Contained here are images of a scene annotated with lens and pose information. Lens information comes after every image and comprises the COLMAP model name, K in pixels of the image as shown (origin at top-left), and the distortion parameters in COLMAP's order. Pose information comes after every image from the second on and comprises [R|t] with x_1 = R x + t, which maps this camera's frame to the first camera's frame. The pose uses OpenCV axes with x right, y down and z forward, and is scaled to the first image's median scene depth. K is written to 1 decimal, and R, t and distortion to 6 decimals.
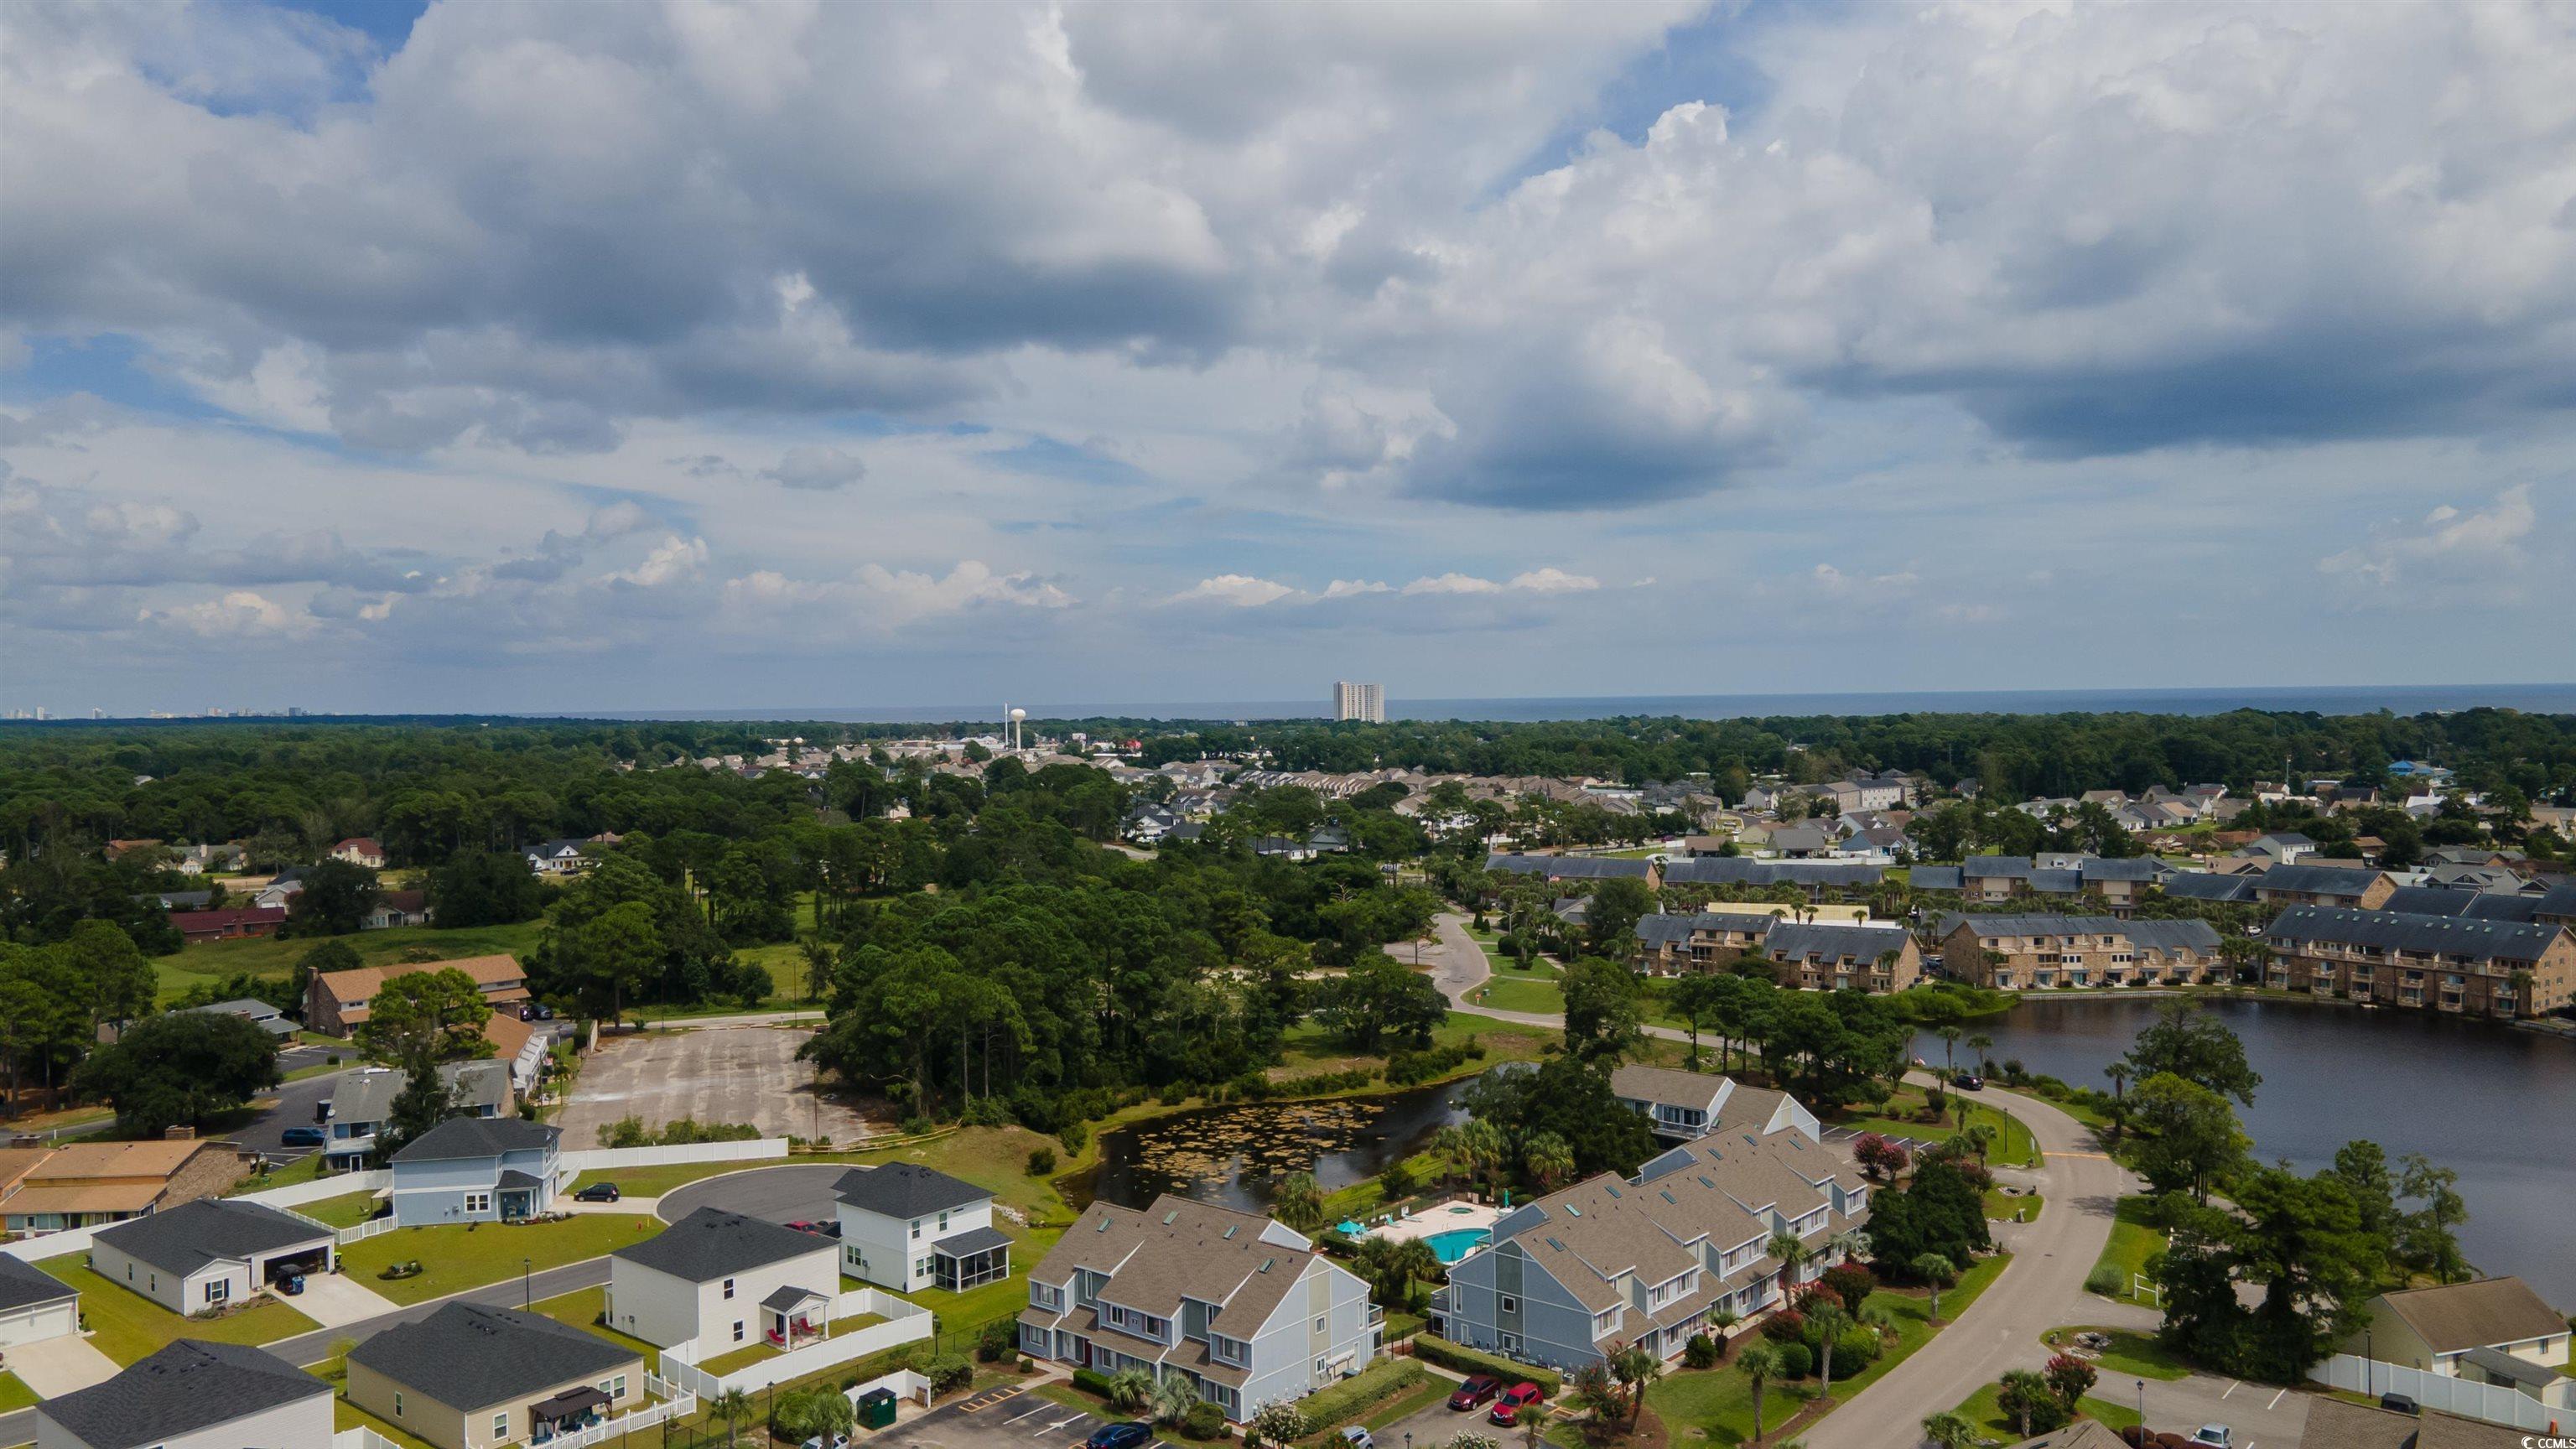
lens RADIAL K [[1864.1, 0, 1285.2], [0, 1864.1, 729.7], [0, 0, 1]] dist [0.038522, 0.008474]
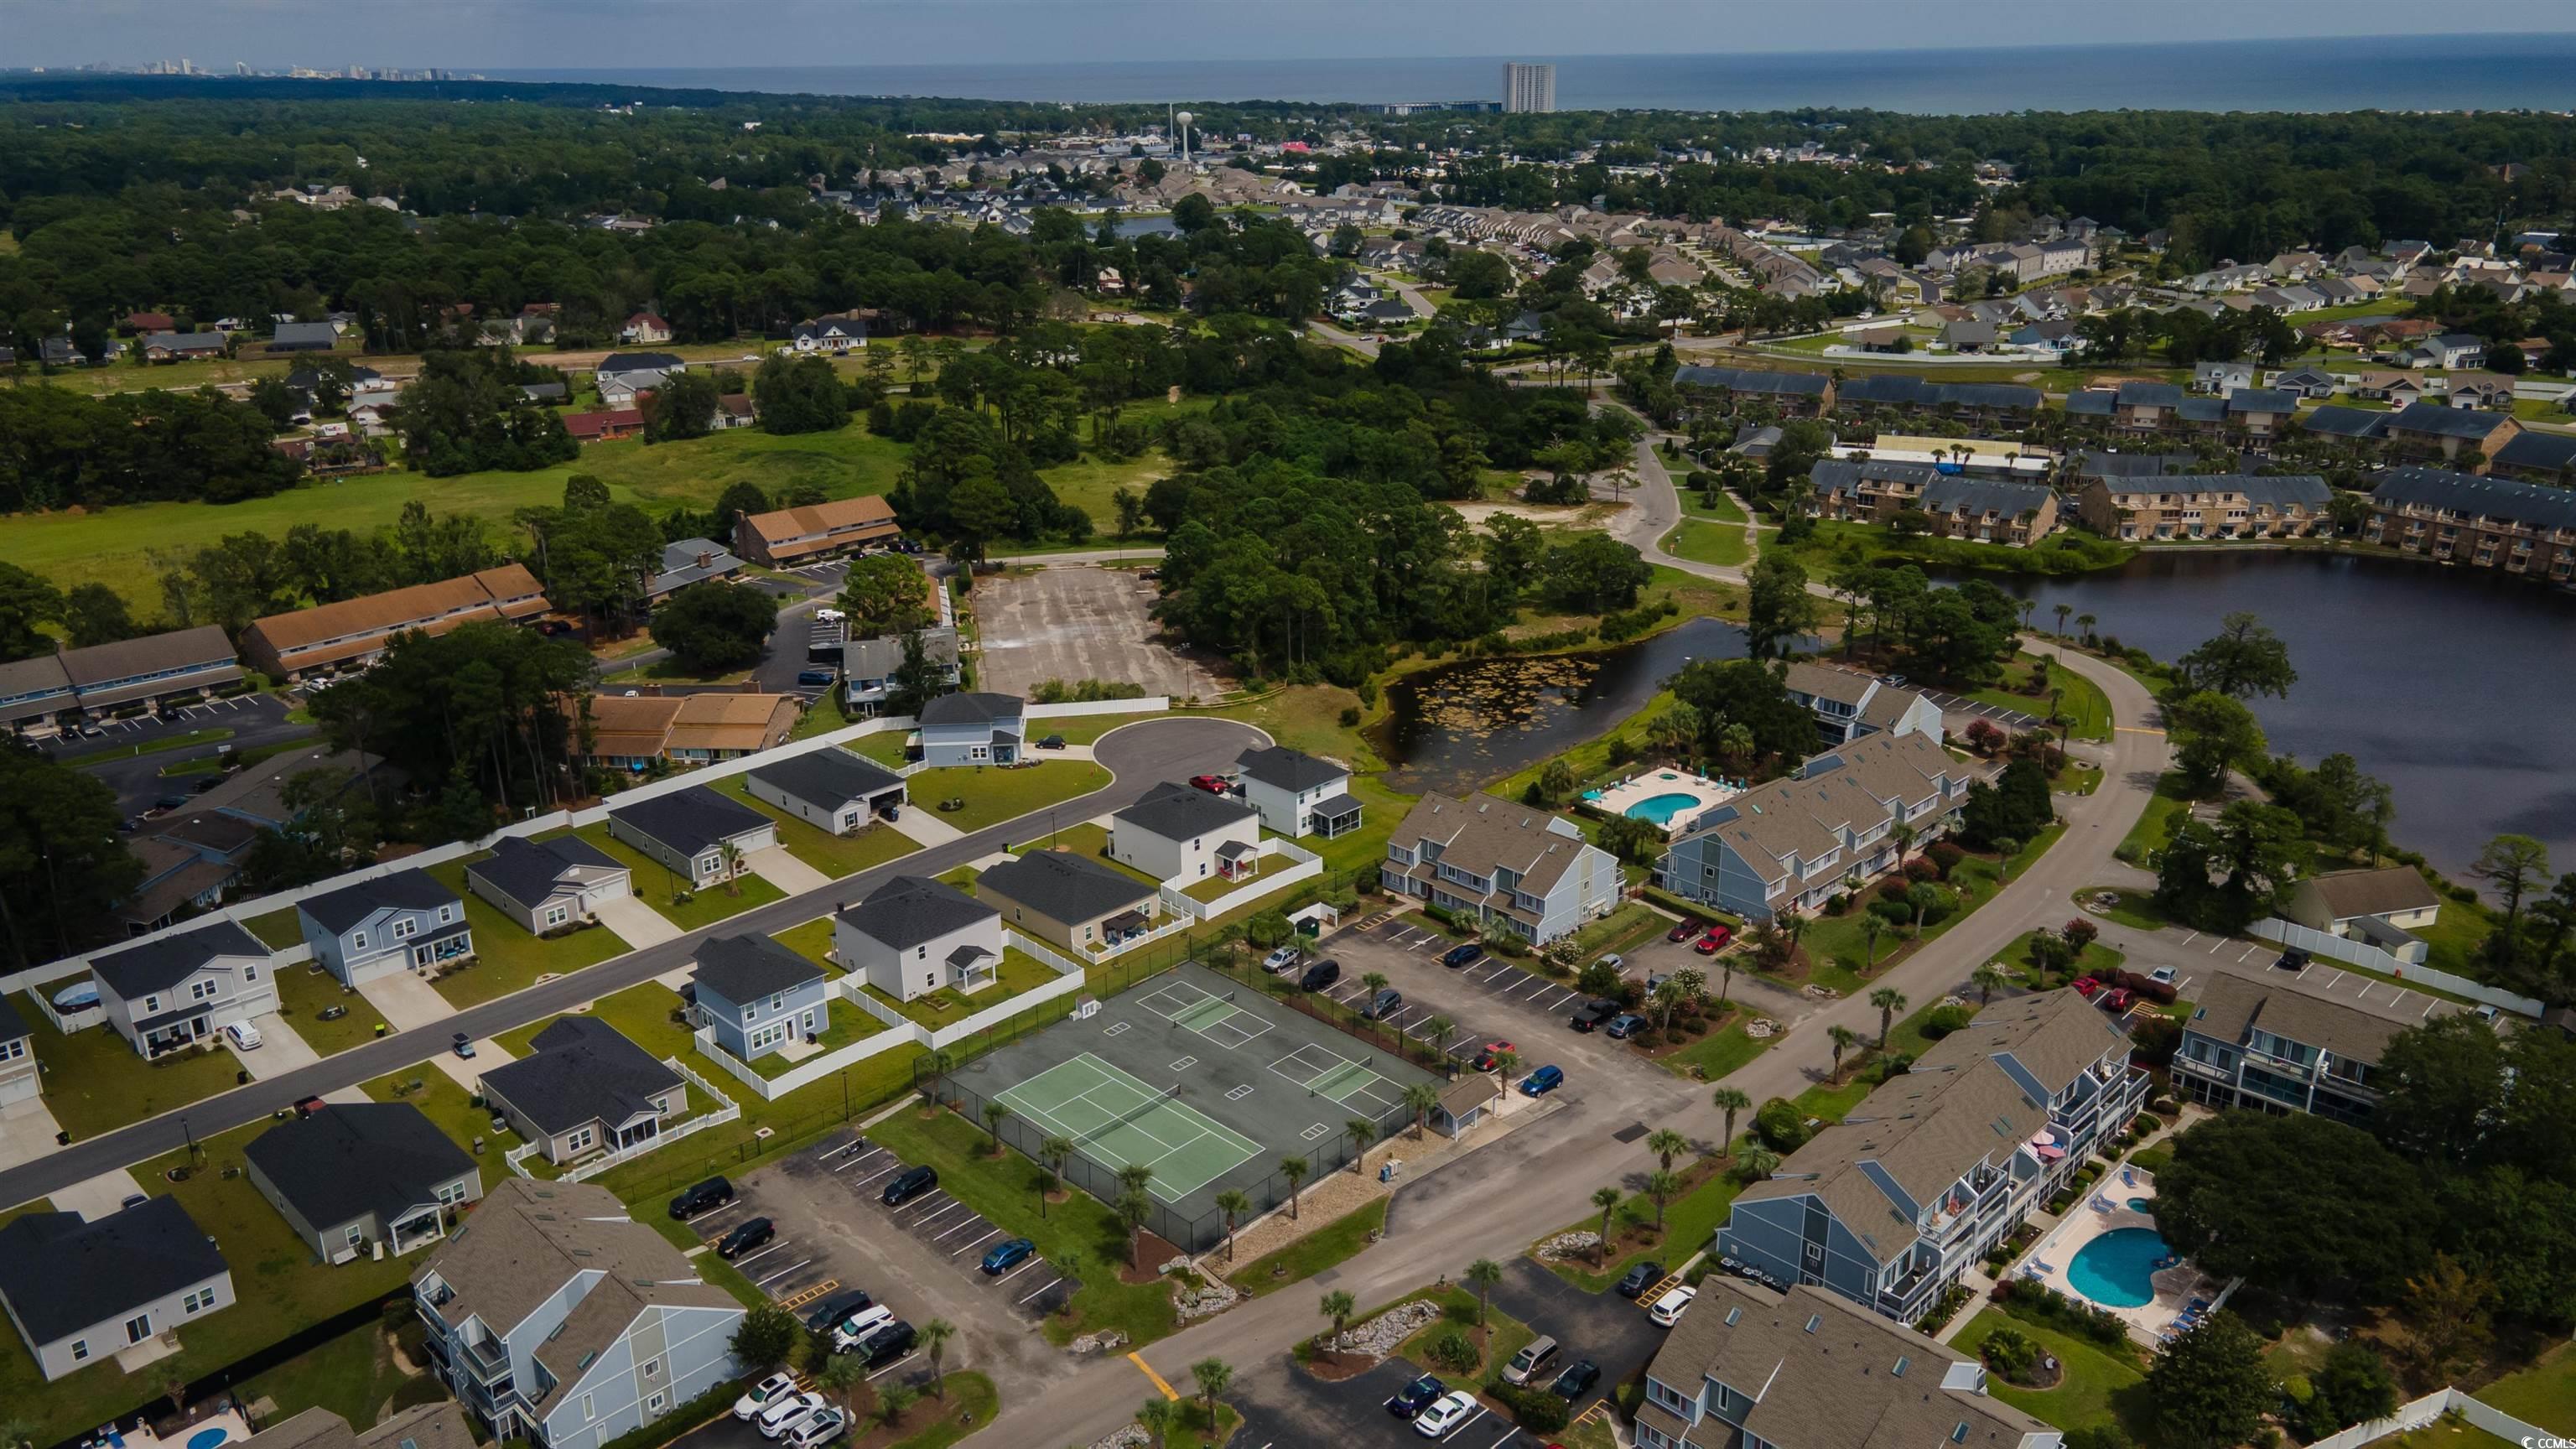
lens RADIAL K [[1864.1, 0, 1285.2], [0, 1864.1, 729.7], [0, 0, 1]] dist [0.038522, 0.008474]
pose [[0.996985, 0.026616, -0.072886, -0.075745], [-0.001557, 0.946002, 0.324158, -0.190502], [0.077578, -0.323067, 0.943191, -0.271164]]
